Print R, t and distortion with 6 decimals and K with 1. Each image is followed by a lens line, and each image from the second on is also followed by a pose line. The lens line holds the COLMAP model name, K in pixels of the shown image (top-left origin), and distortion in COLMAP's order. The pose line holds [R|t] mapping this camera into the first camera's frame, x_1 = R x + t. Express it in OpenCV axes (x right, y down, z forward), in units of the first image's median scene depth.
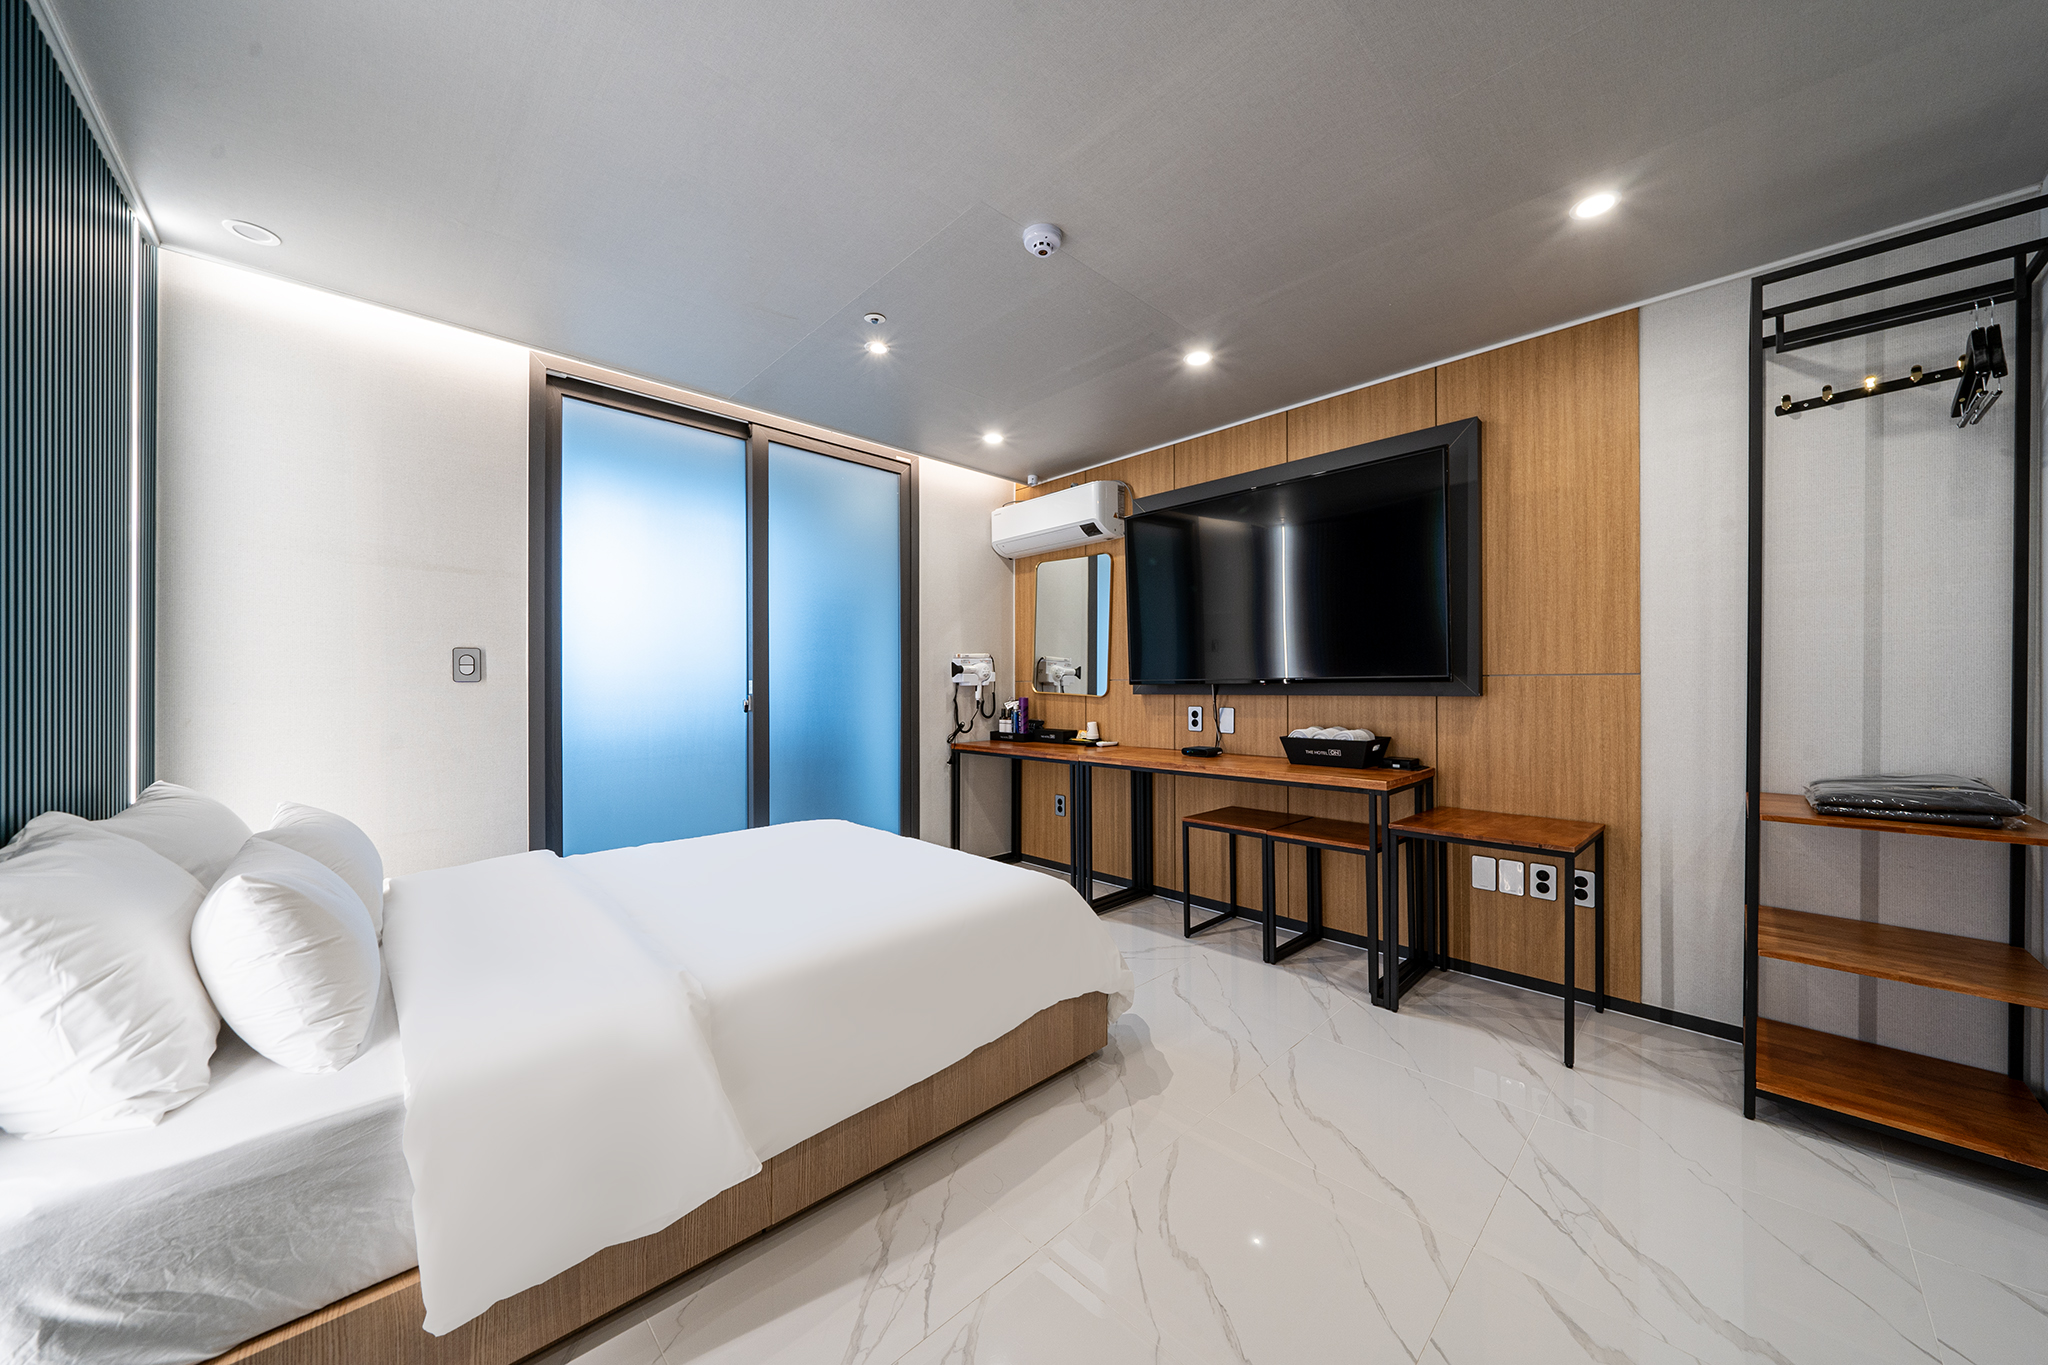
lens RADIAL K [[724.5, 0, 1084.3], [0, 724.5, 683.7], [0, 0, 1]] dist [-0.000657, 0.000098]
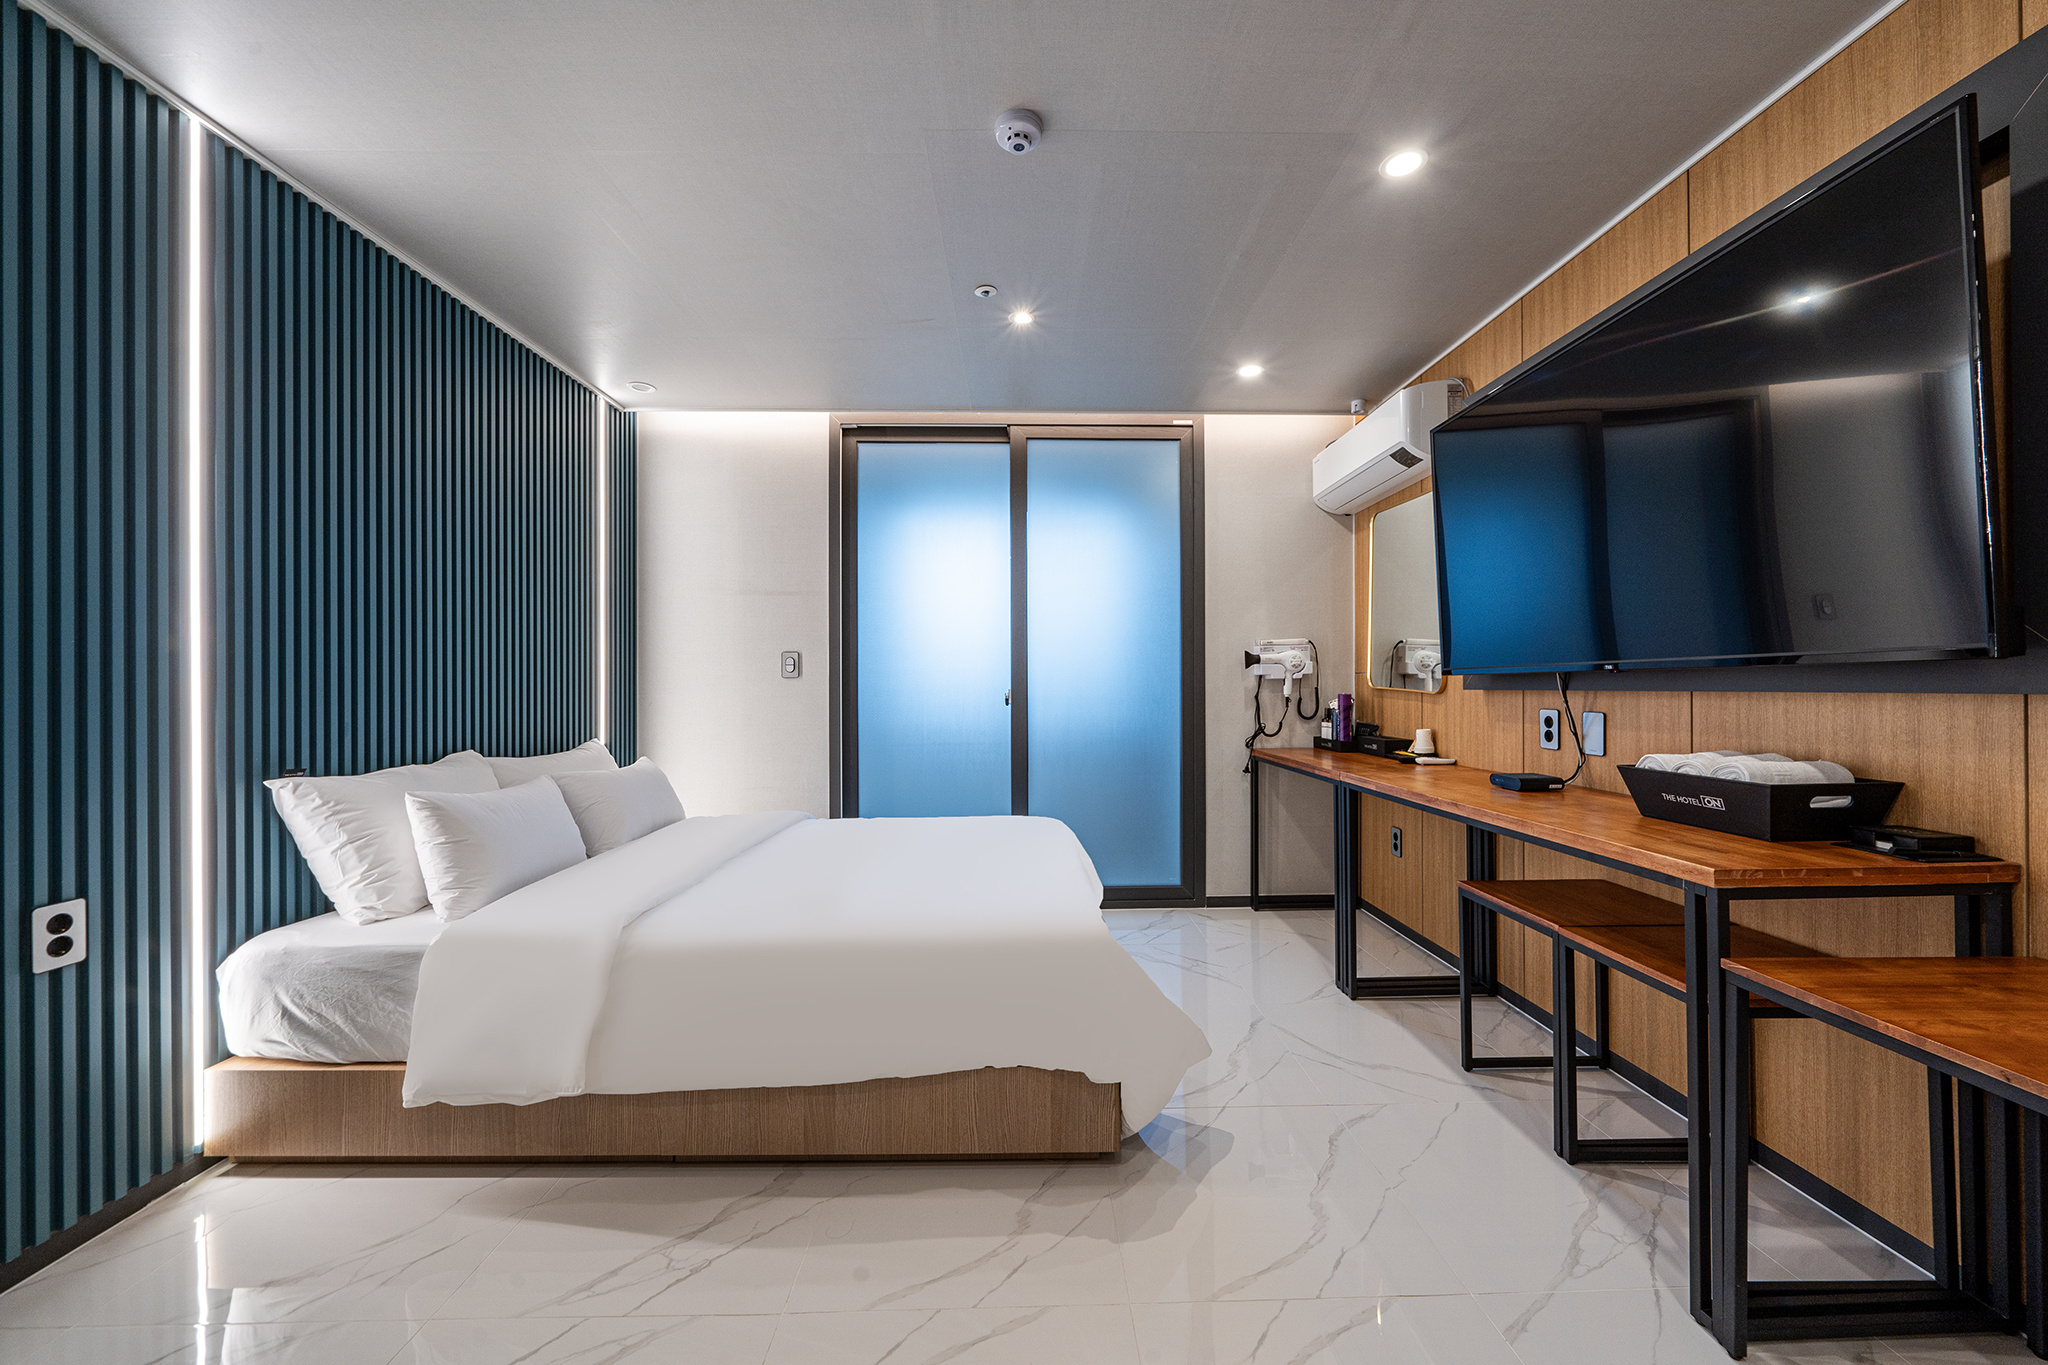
lens RADIAL K [[784.3, 0, 1024.0], [0, 784.3, 682.5], [0, 0, 1]] dist [-0.001287, -0.000263]
pose [[0.699480, -0.004075, -0.714640, 0.348680], [0.006222, 0.999981, 0.000389, 0.005894], [0.714625, -0.004719, 0.699492, 0.230006]]
